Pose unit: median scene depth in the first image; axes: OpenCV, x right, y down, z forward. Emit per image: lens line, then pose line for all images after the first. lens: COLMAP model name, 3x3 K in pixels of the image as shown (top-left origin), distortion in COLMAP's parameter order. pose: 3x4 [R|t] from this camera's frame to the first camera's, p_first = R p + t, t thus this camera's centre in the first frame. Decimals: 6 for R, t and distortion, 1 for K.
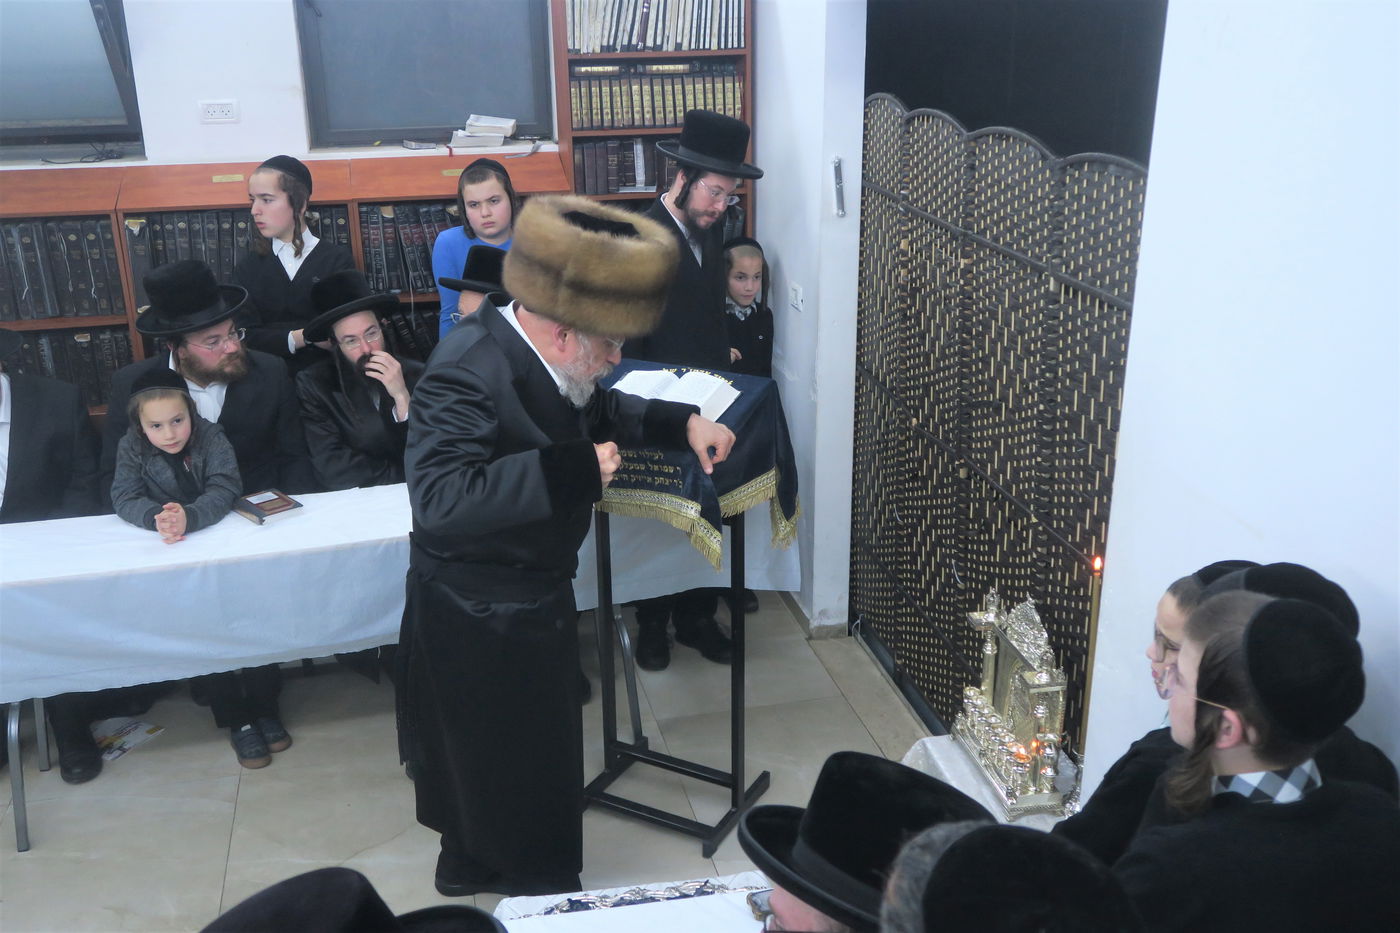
lens RADIAL K [[1320.2, 0, 700.0], [0, 1320.2, 466.5], [0, 0, 1]] dist [0.011669, 0.000126]
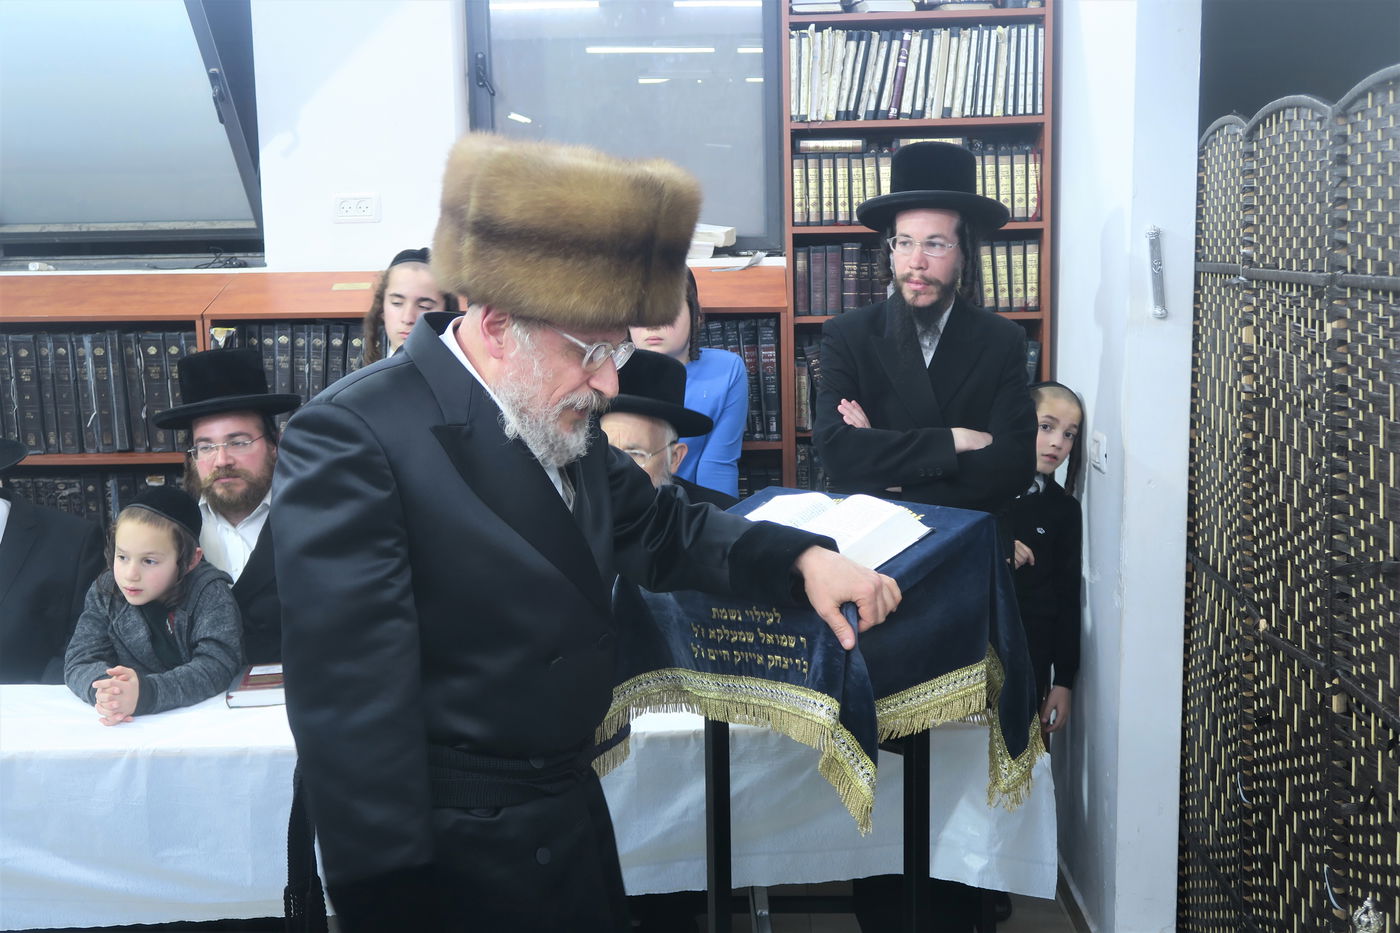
lens RADIAL K [[1546.8, 0, 700.0], [0, 1546.8, 466.5], [0, 0, 1]] dist [0.014237, 0.008177]
pose [[0.965280, 0.031870, -0.259266, 0.093845], [-0.083725, 0.977914, -0.191507, 0.050161], [0.247436, 0.206565, 0.946629, 0.253415]]
